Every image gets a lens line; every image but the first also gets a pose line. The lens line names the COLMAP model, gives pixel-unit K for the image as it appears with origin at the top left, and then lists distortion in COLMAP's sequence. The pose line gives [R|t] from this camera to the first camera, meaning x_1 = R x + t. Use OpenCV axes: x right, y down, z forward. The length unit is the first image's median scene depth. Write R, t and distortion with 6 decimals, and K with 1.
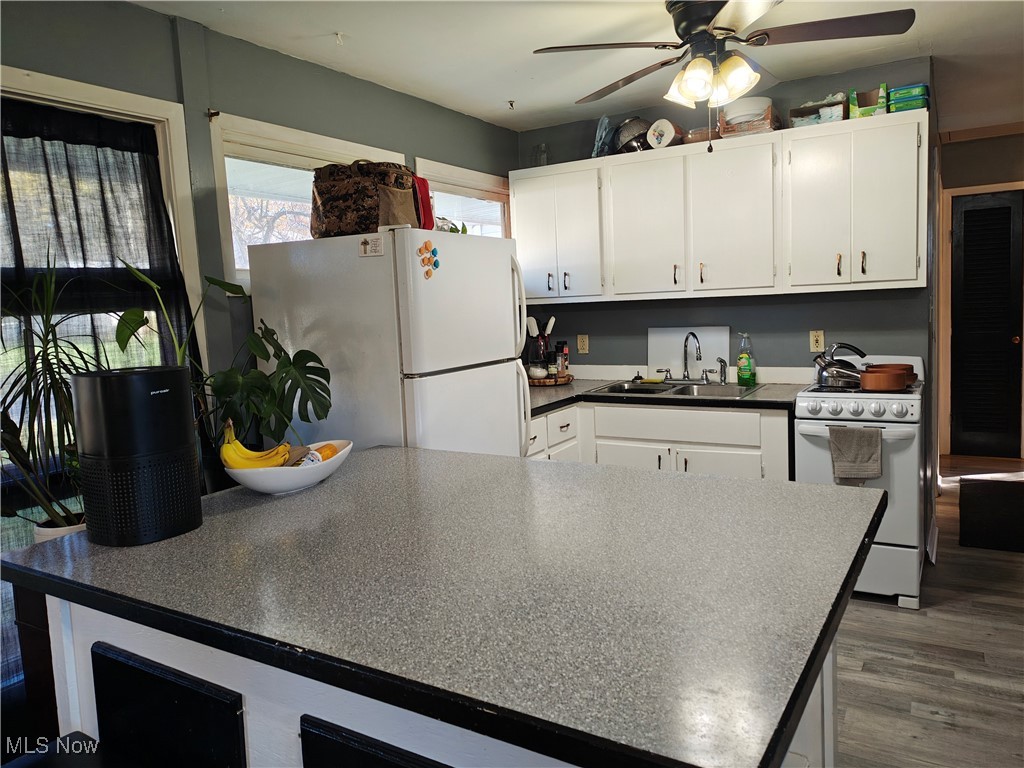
lens RADIAL K [[751.6, 0, 509.0], [0, 751.6, 376.0], [0, 0, 1]] dist [0.069684, -0.088766]
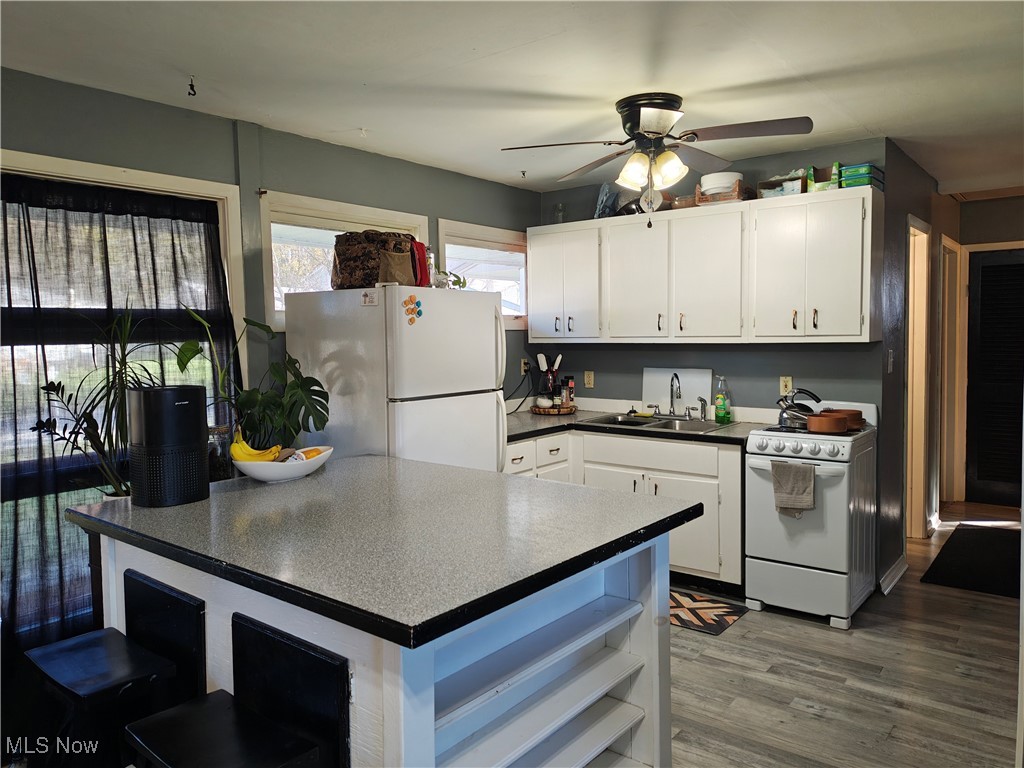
lens RADIAL K [[751.6, 0, 509.0], [0, 751.6, 376.0], [0, 0, 1]] dist [0.069684, -0.088766]
pose [[0.991342, 0.040166, -0.125013, 0.161782], [-0.044853, 0.998384, -0.034903, -0.003973], [0.123409, 0.040208, 0.991541, -0.175109]]
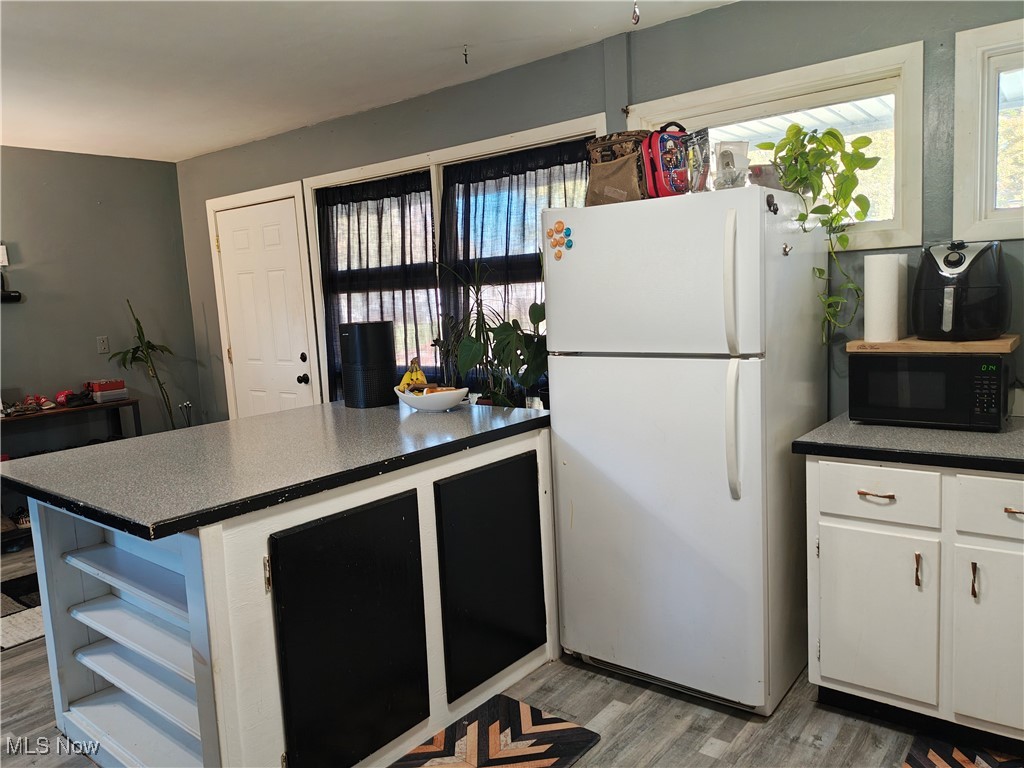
lens RADIAL K [[757.9, 0, 505.9], [0, 757.9, 379.6], [0, 0, 1]] dist [0.068364, -0.107184]
pose [[-0.146458, 0.174084, -0.973779, 0.682194], [-0.035694, 0.982822, 0.181069, -0.113880], [0.988573, 0.061277, -0.137729, 0.801220]]
